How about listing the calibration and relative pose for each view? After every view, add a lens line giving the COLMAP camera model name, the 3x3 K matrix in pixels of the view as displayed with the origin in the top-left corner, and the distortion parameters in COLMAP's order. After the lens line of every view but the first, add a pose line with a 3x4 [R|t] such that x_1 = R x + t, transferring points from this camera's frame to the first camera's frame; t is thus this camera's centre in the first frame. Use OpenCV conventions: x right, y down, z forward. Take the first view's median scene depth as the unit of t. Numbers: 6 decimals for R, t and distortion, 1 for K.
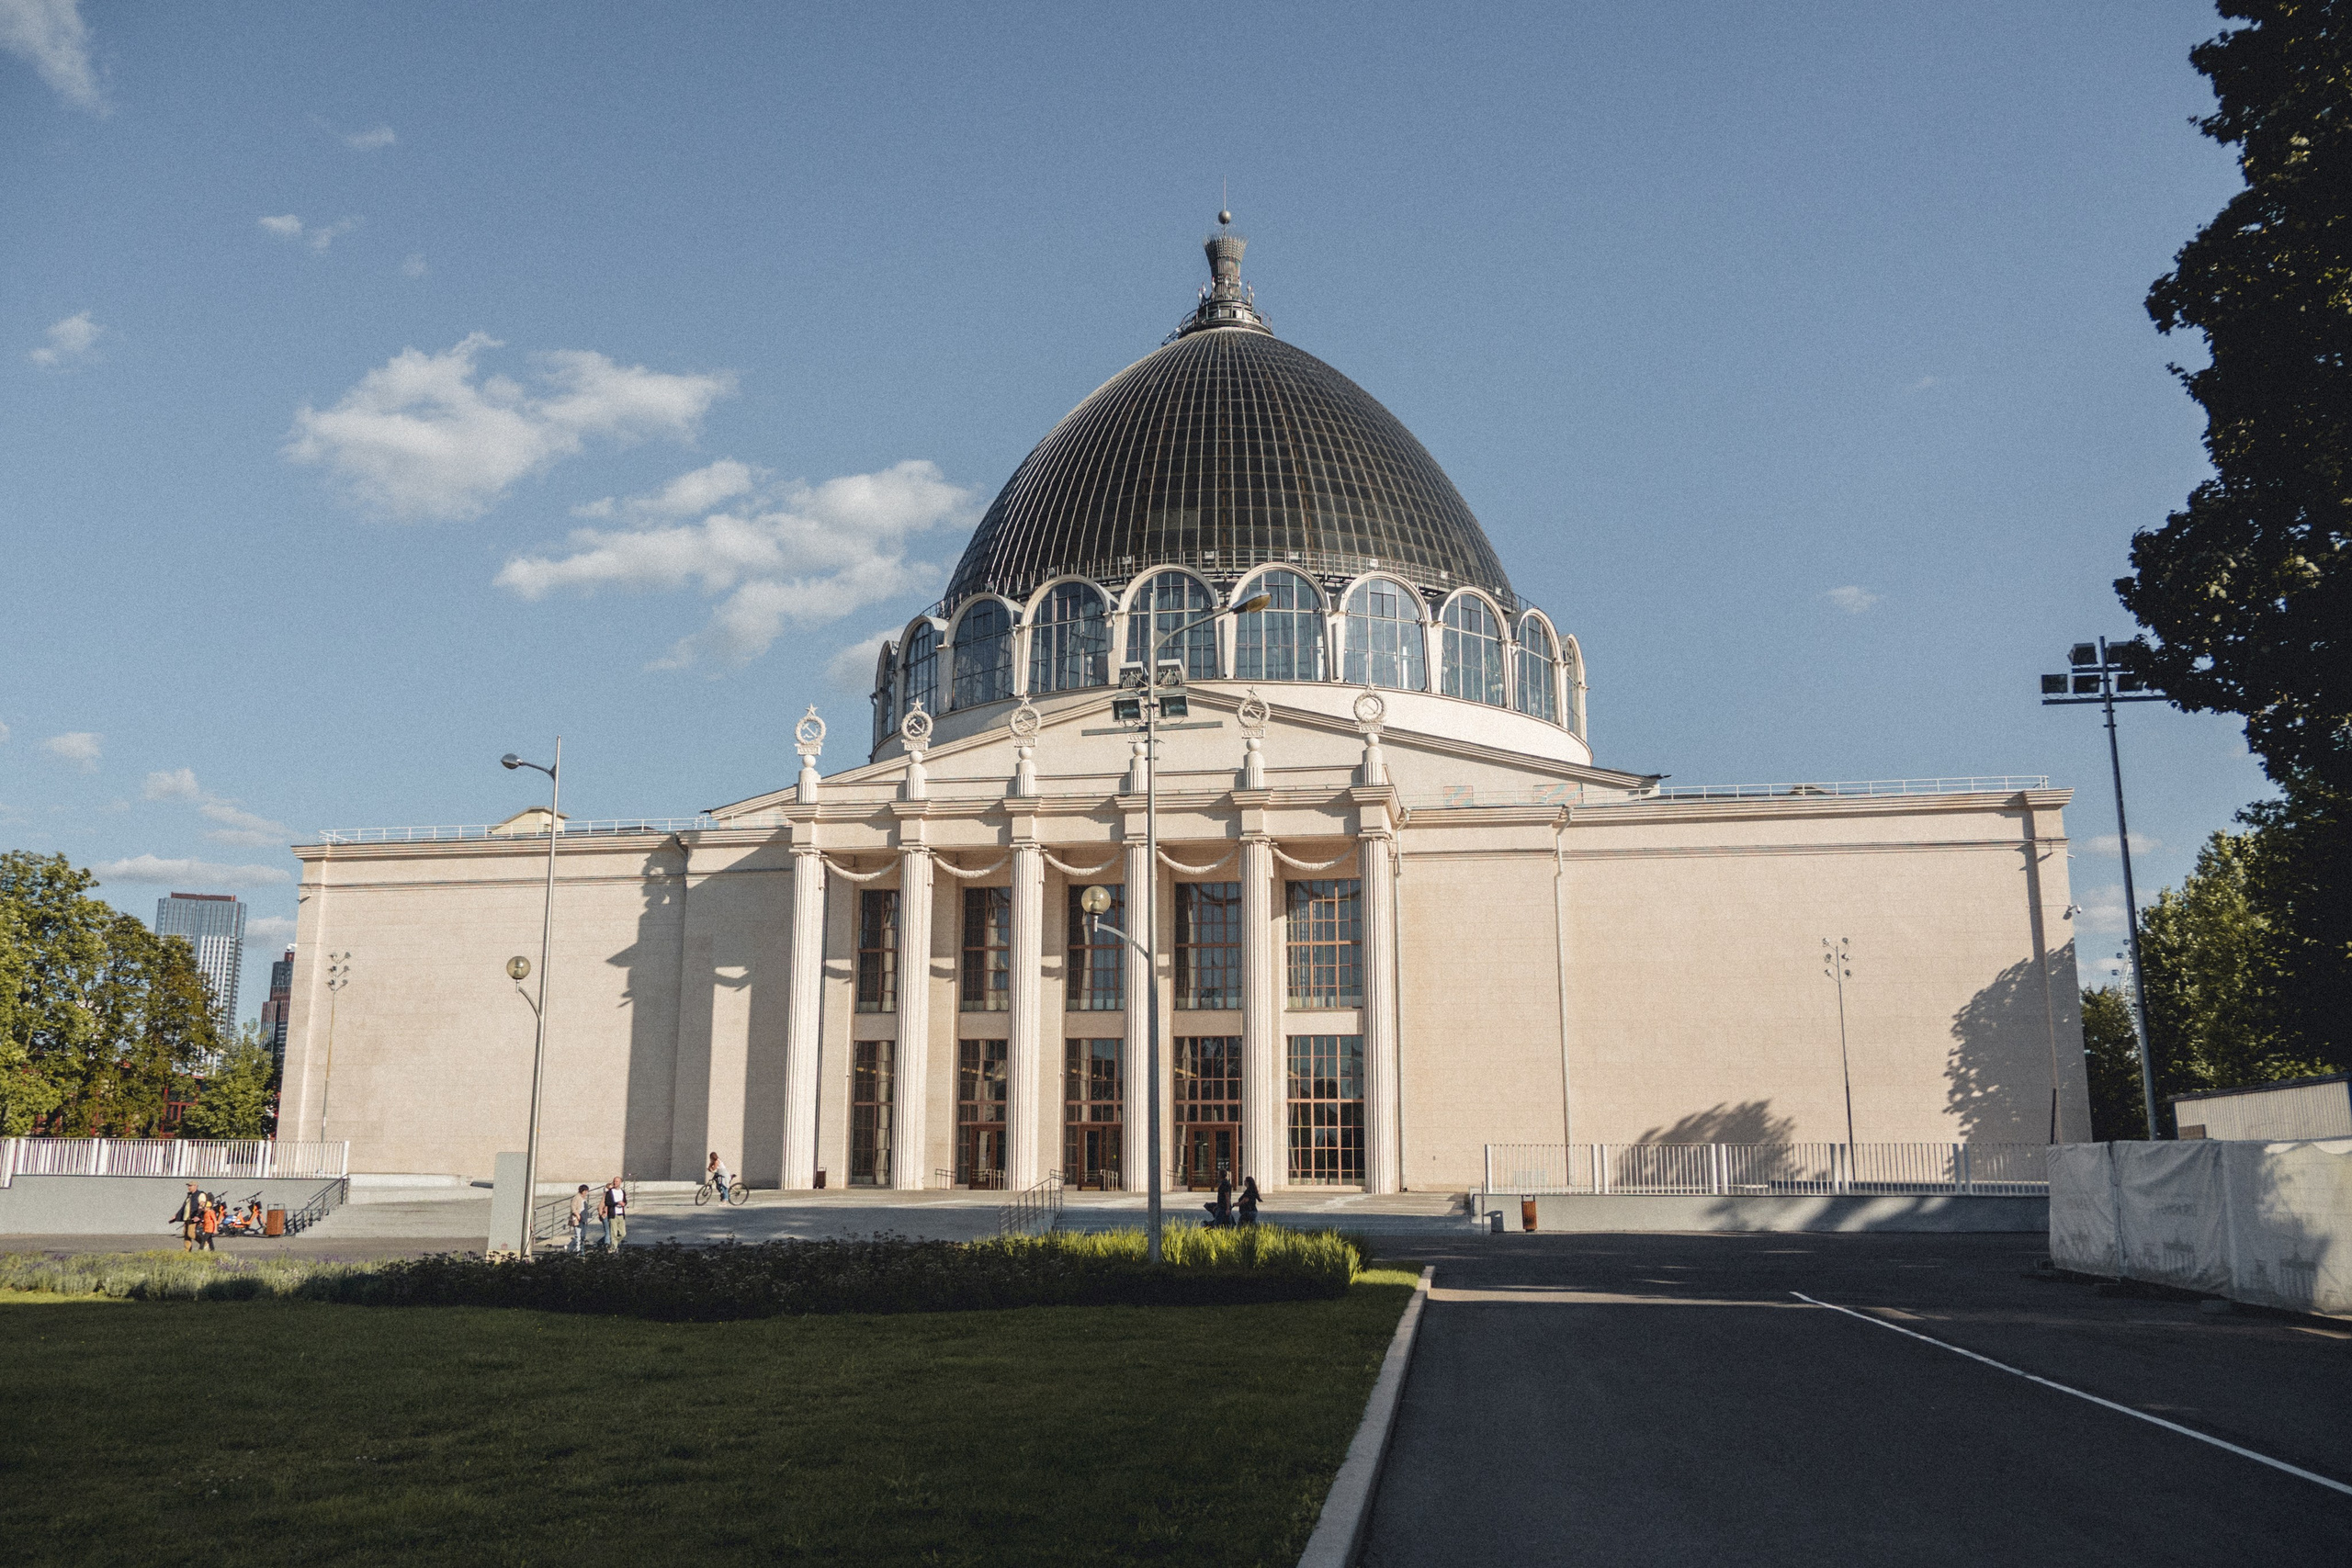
lens RADIAL K [[1768.1, 0, 1176.0], [0, 1768.1, 784.0], [0, 0, 1]] dist [-0.004765, -0.111664]
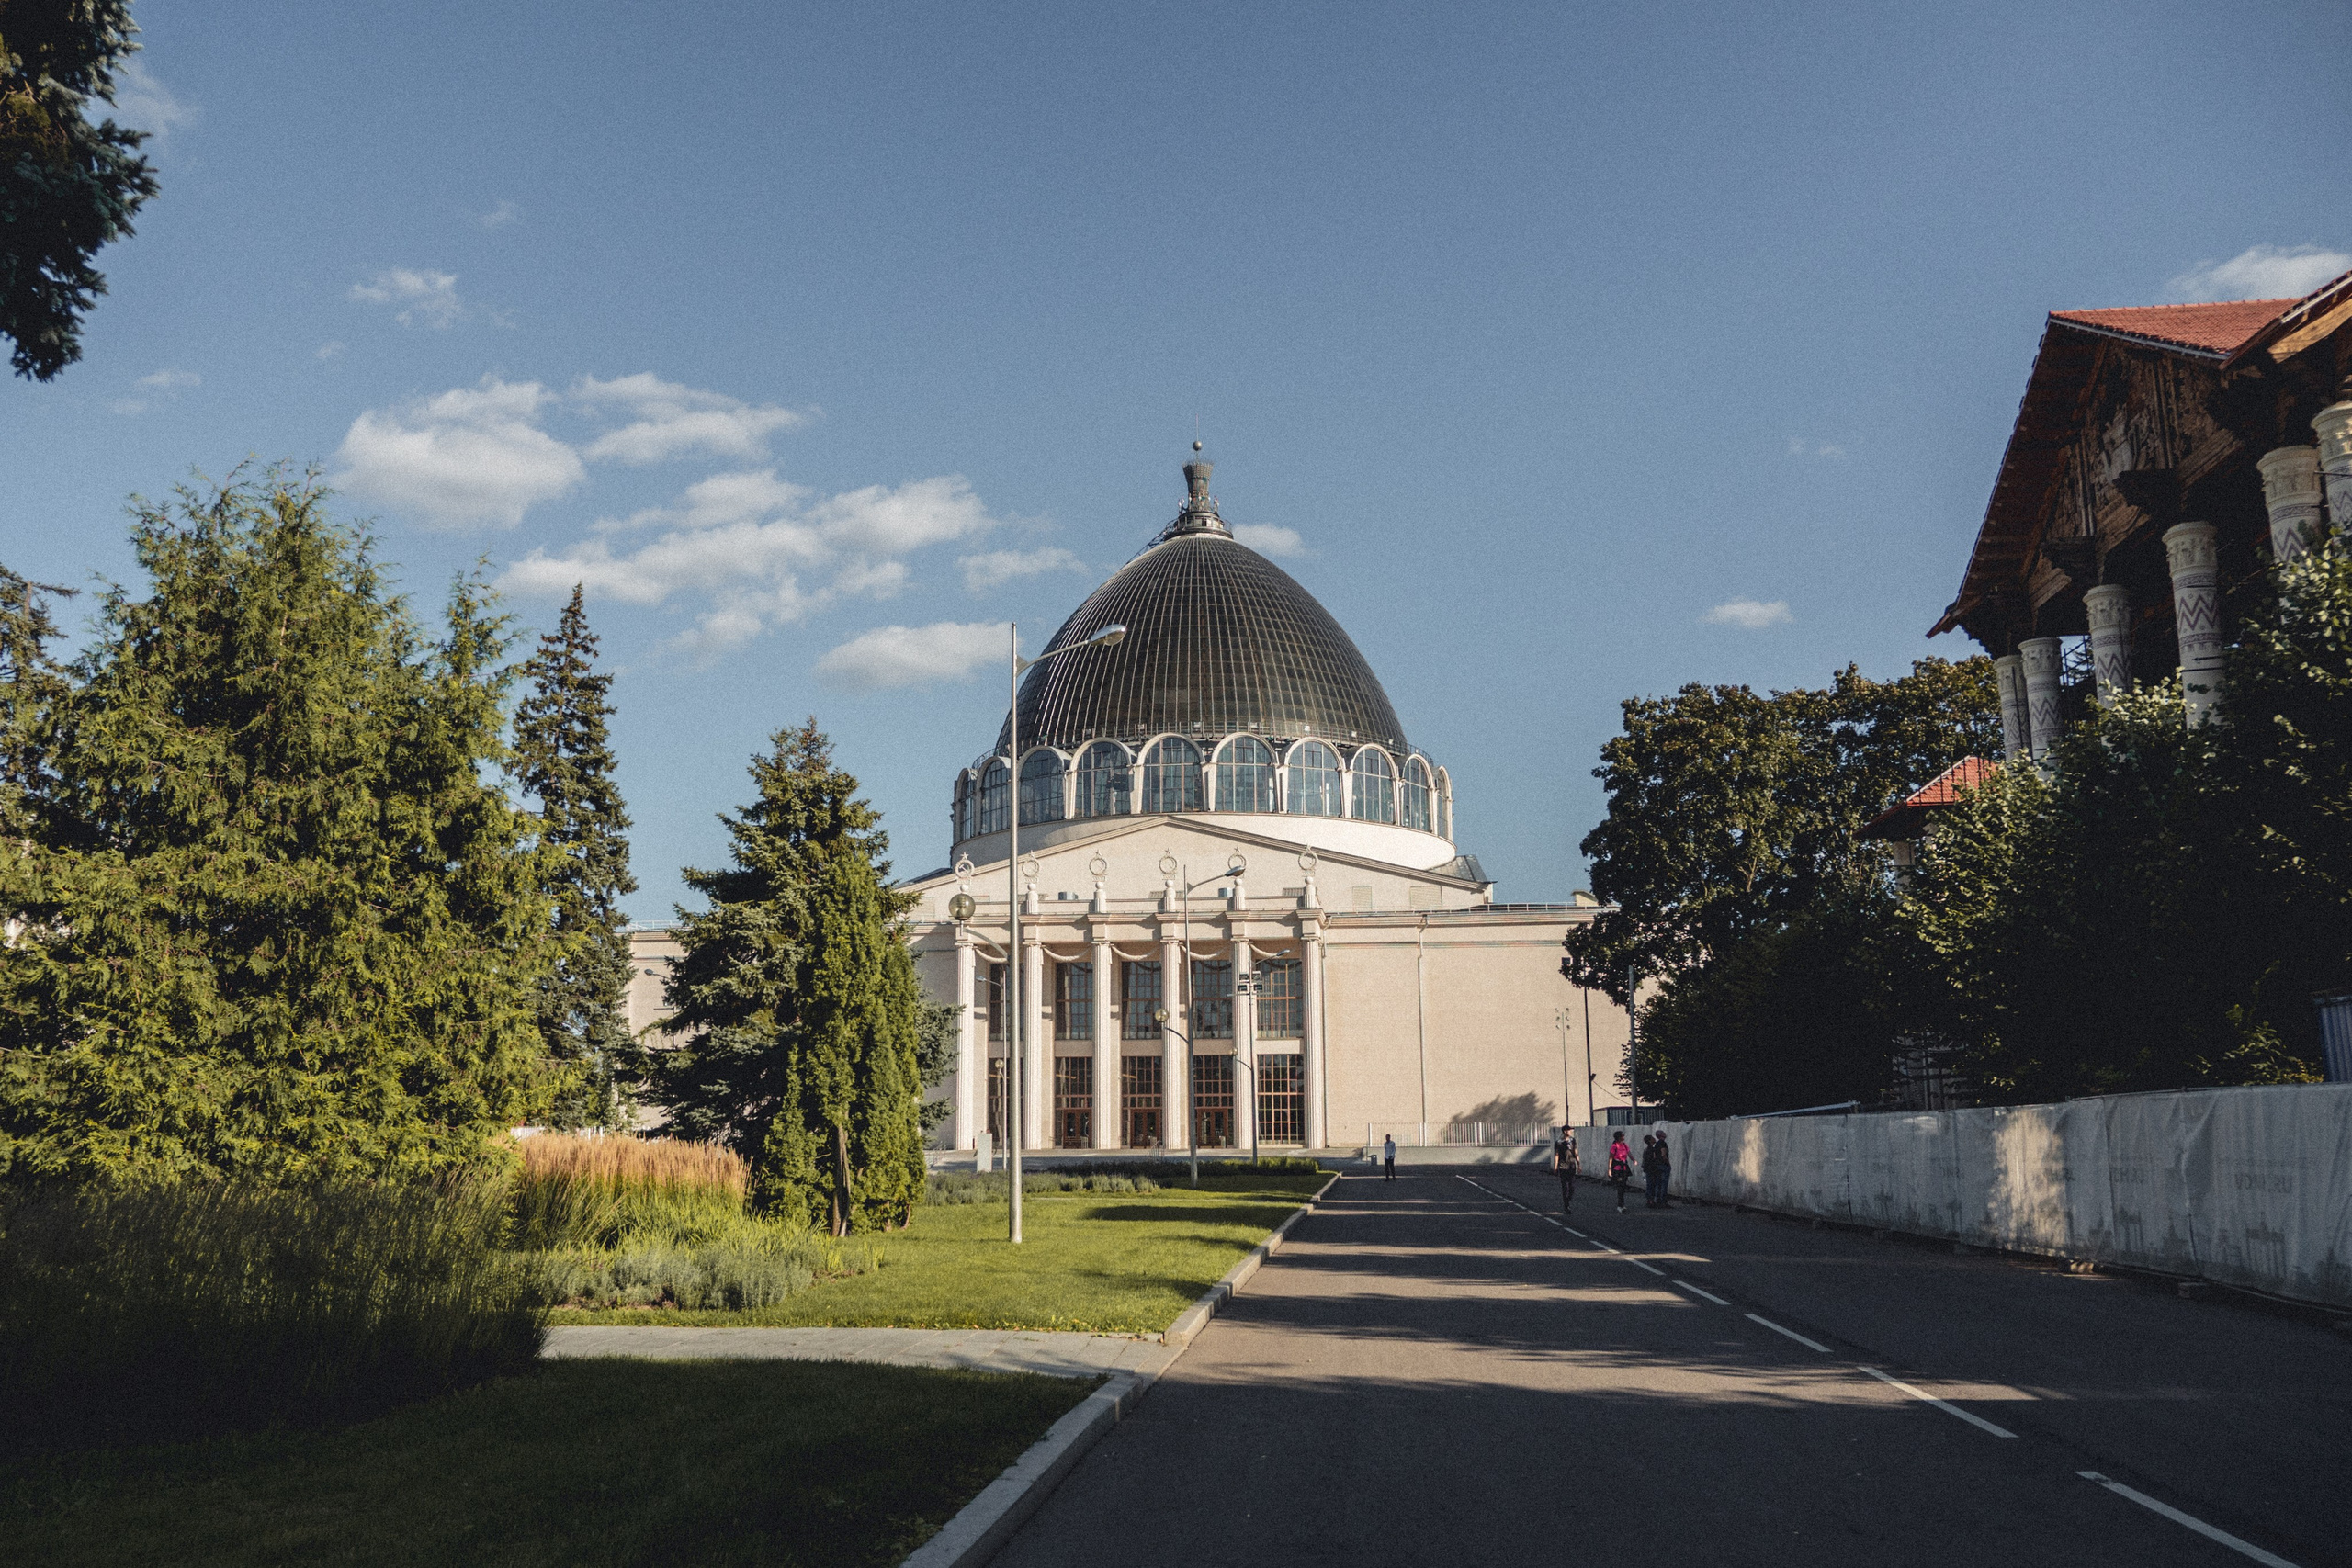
lens RADIAL K [[1768.1, 0, 1176.0], [0, 1768.1, 784.0], [0, 0, 1]] dist [-0.004765, -0.111664]
pose [[0.998941, -0.000377, 0.046001, -0.067668], [-0.000467, 0.999832, 0.018338, -0.107111], [-0.046000, -0.018340, 0.998773, -0.489164]]
